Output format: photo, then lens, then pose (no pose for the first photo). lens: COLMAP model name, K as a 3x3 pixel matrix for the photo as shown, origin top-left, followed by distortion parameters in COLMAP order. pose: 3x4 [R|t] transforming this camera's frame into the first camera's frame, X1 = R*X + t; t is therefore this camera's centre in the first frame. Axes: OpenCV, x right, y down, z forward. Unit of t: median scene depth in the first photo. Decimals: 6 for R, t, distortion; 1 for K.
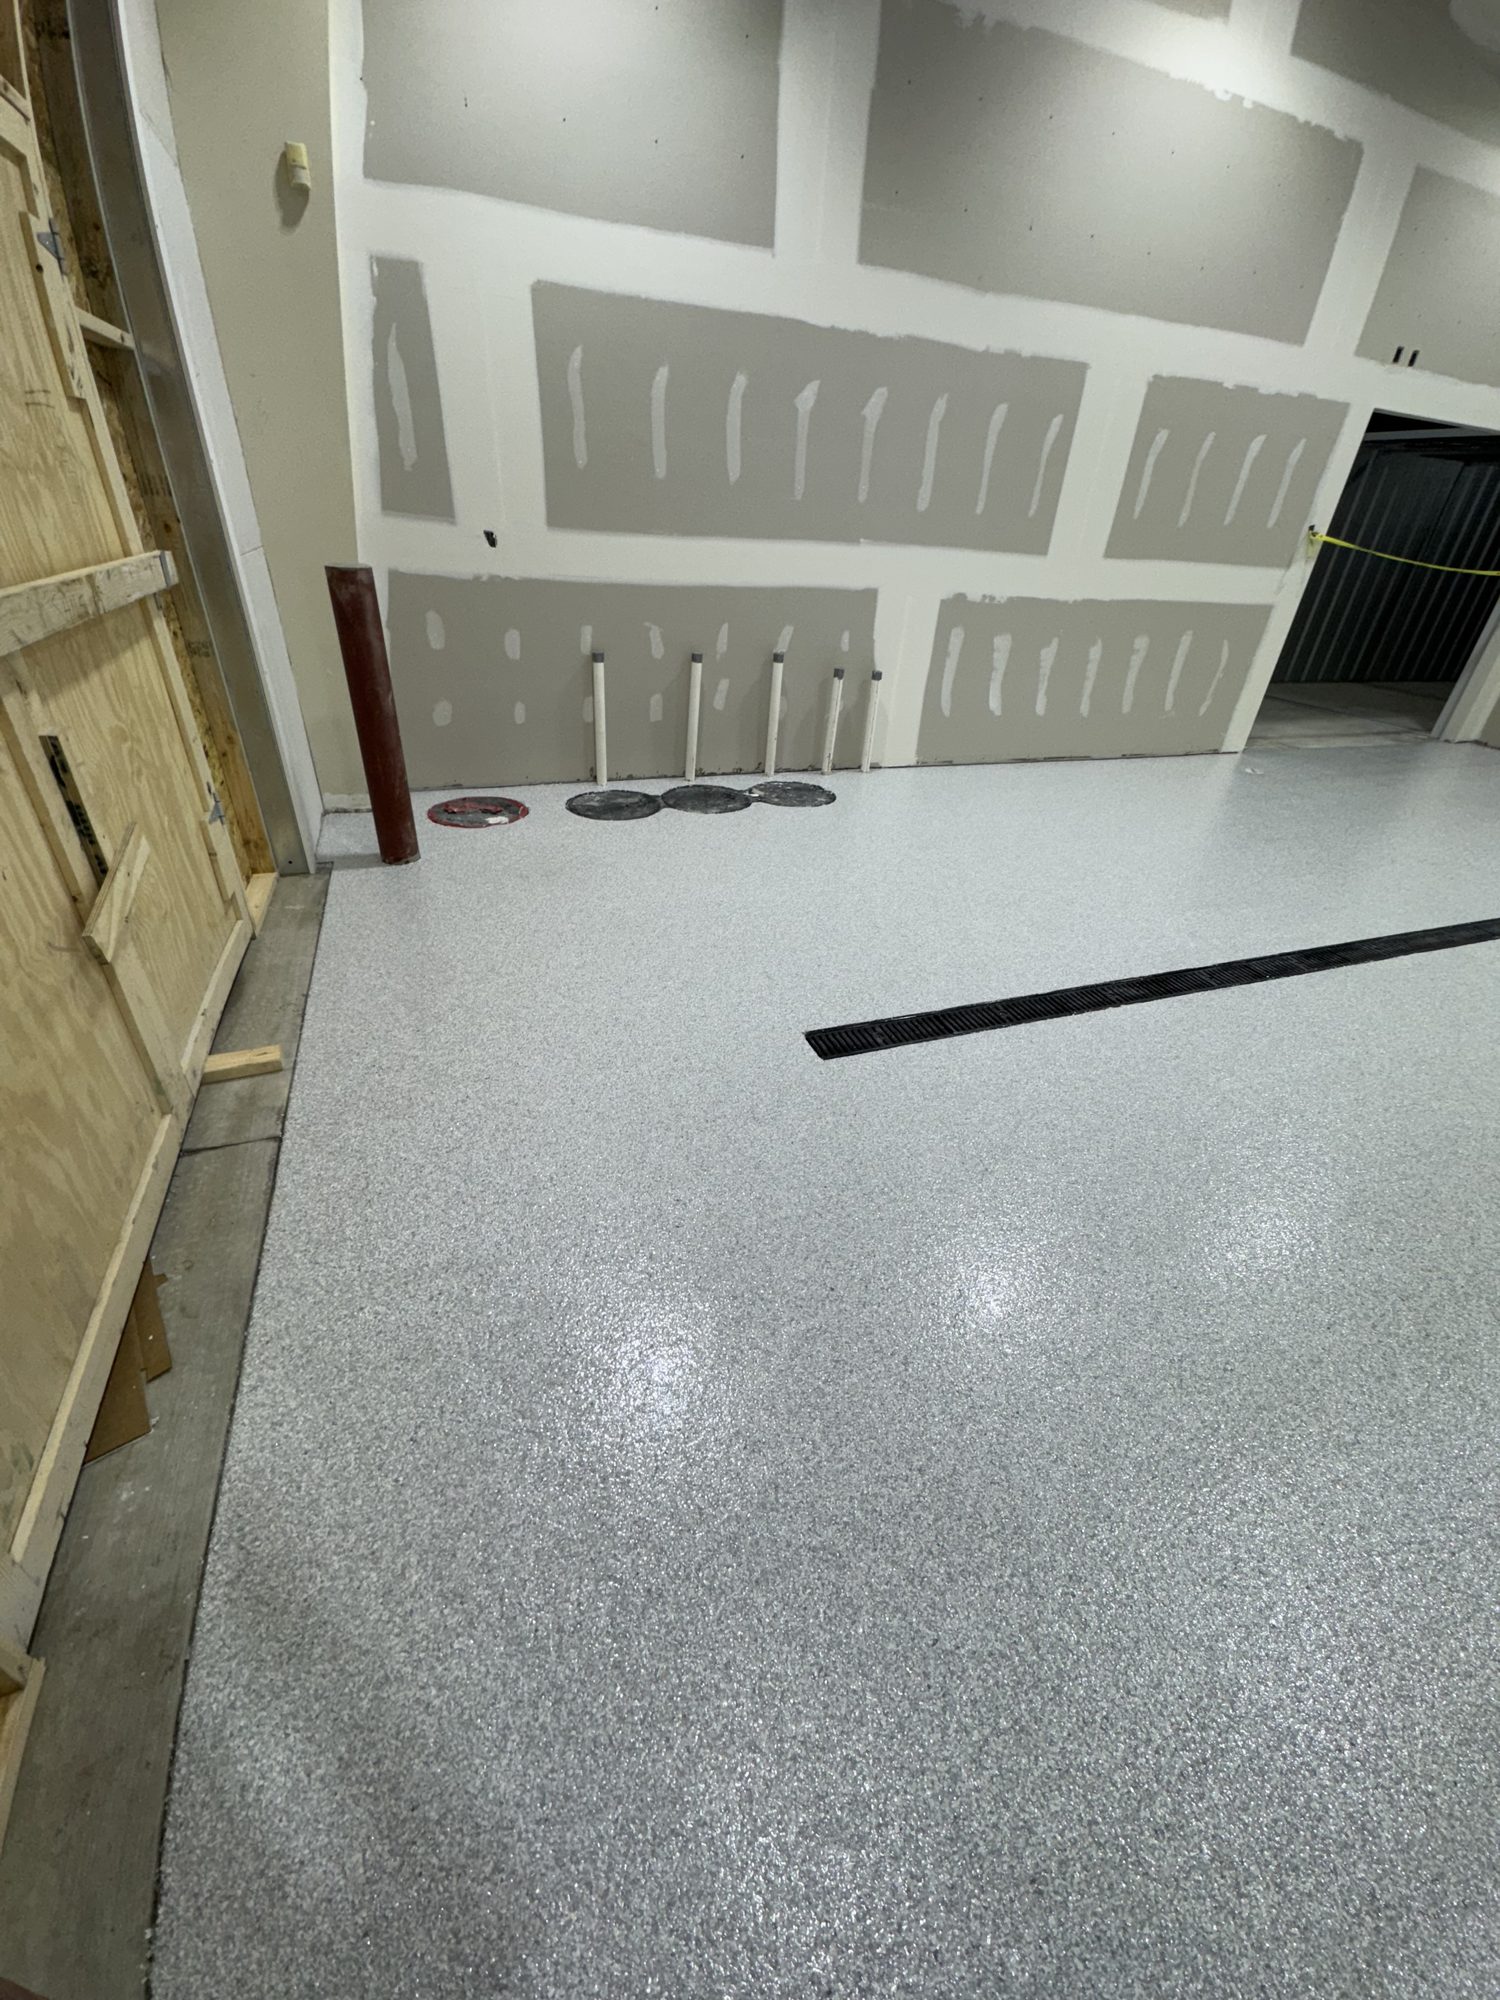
lens RADIAL K [[793.4, 0, 745.4], [0, 793.4, 994.8], [0, 0, 1]] dist [0.005276, -0.000712]
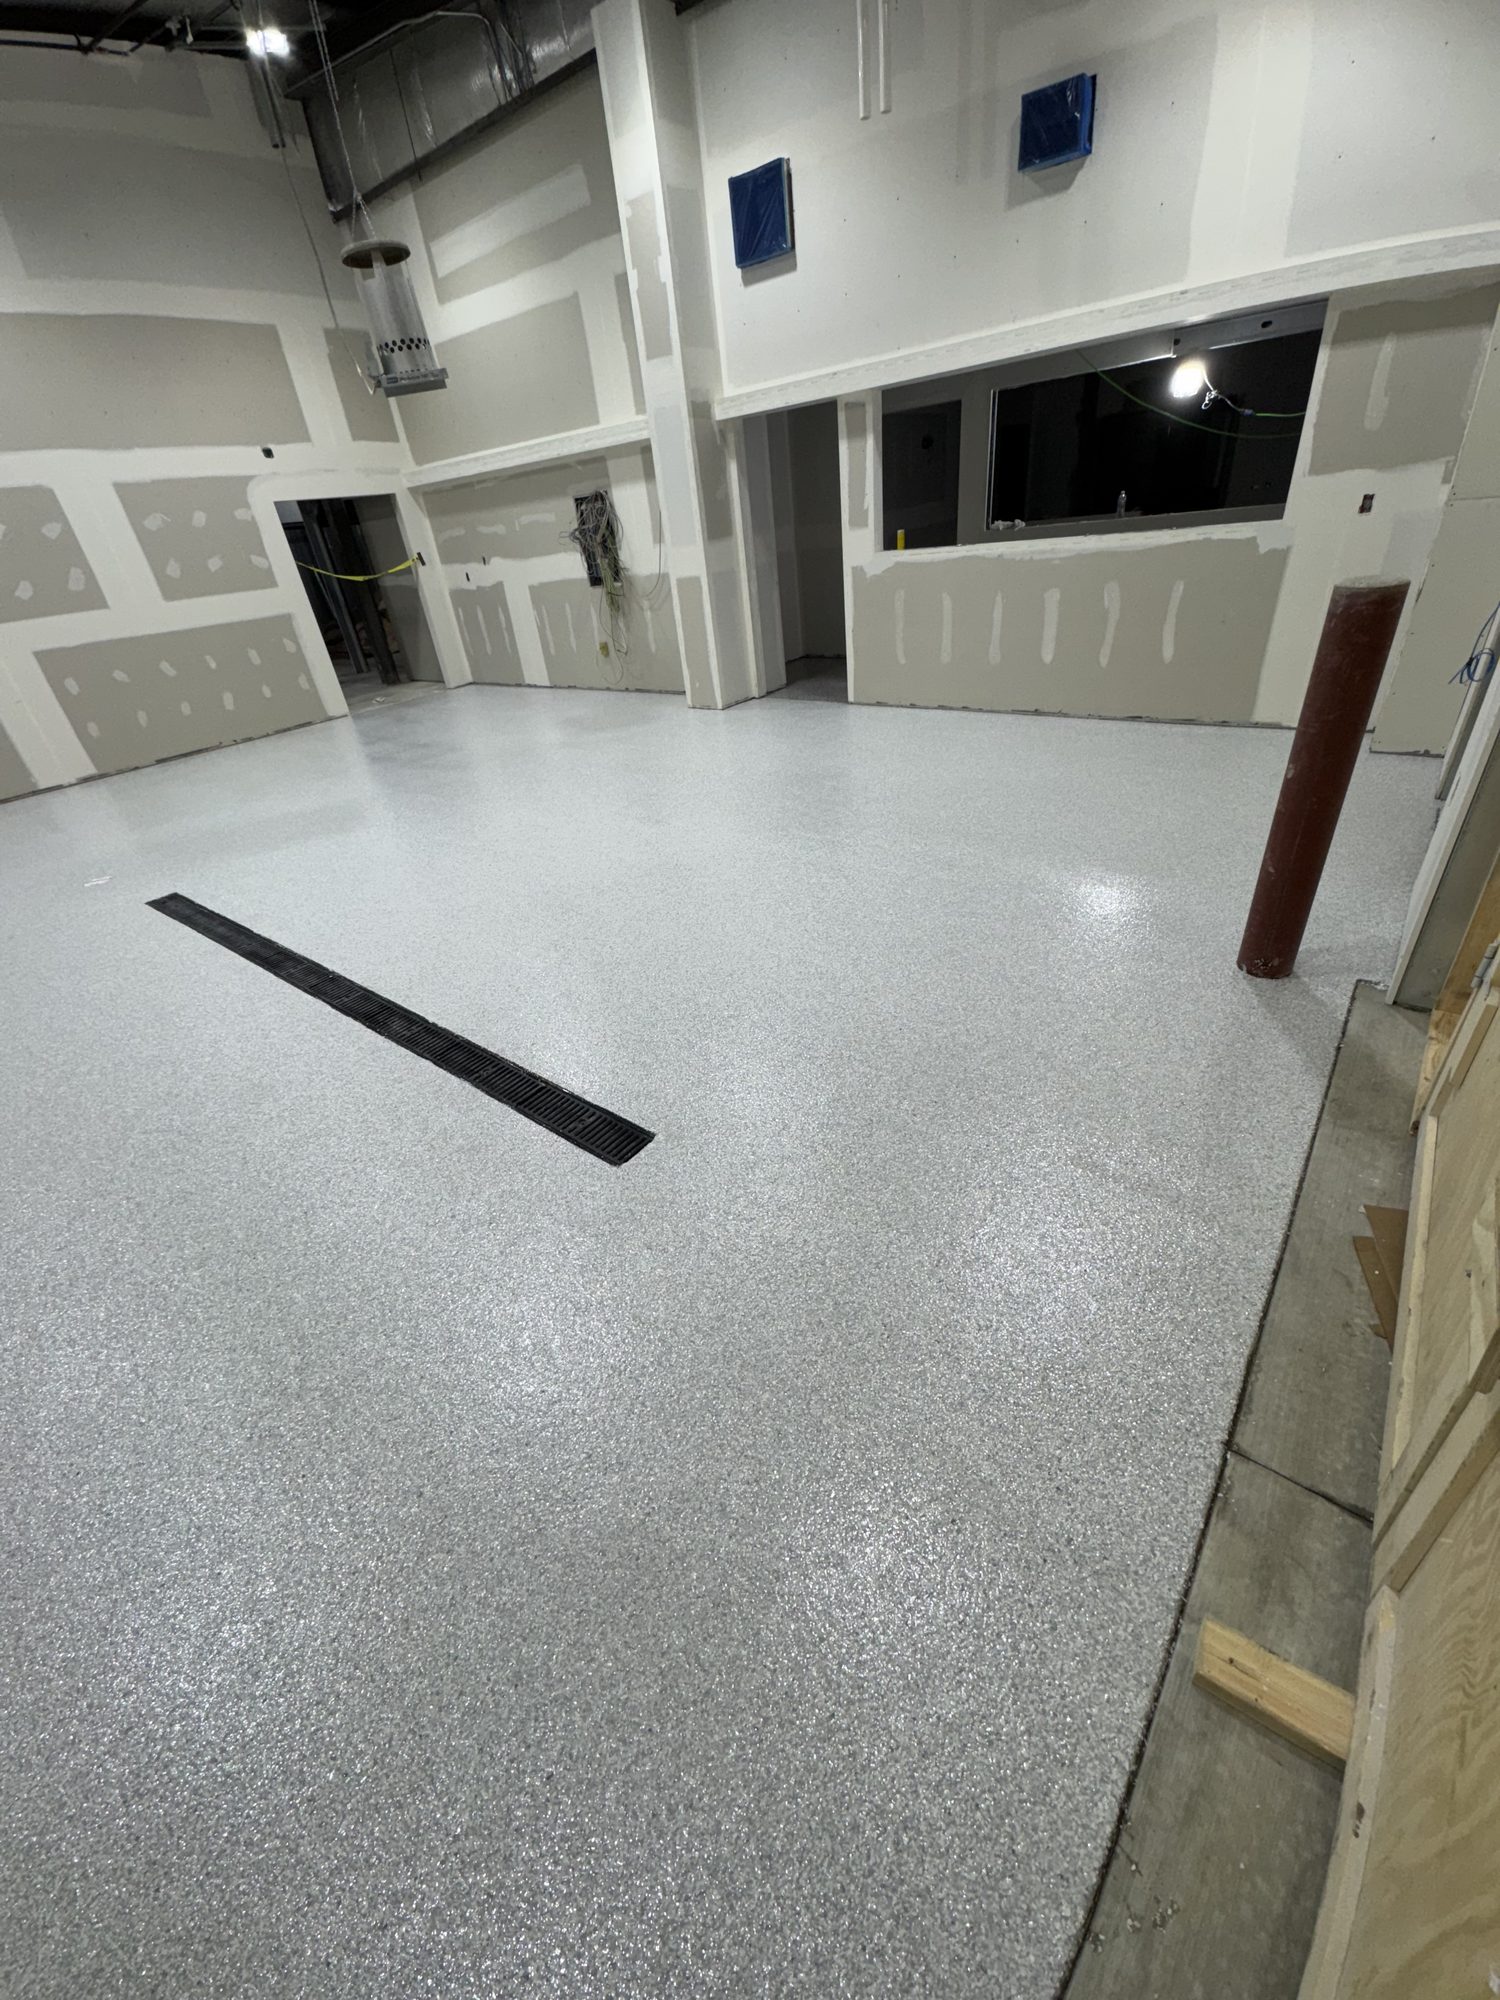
lens RADIAL K [[791.7, 0, 755.9], [0, 791.7, 1006.0], [0, 0, 1]] dist [0.000215, -0.000226]
pose [[-0.531172, -0.454485, 0.715052, -0.329960], [0.498708, 0.514556, 0.697512, -0.344081], [-0.684943, 0.727101, -0.046663, 0.499252]]
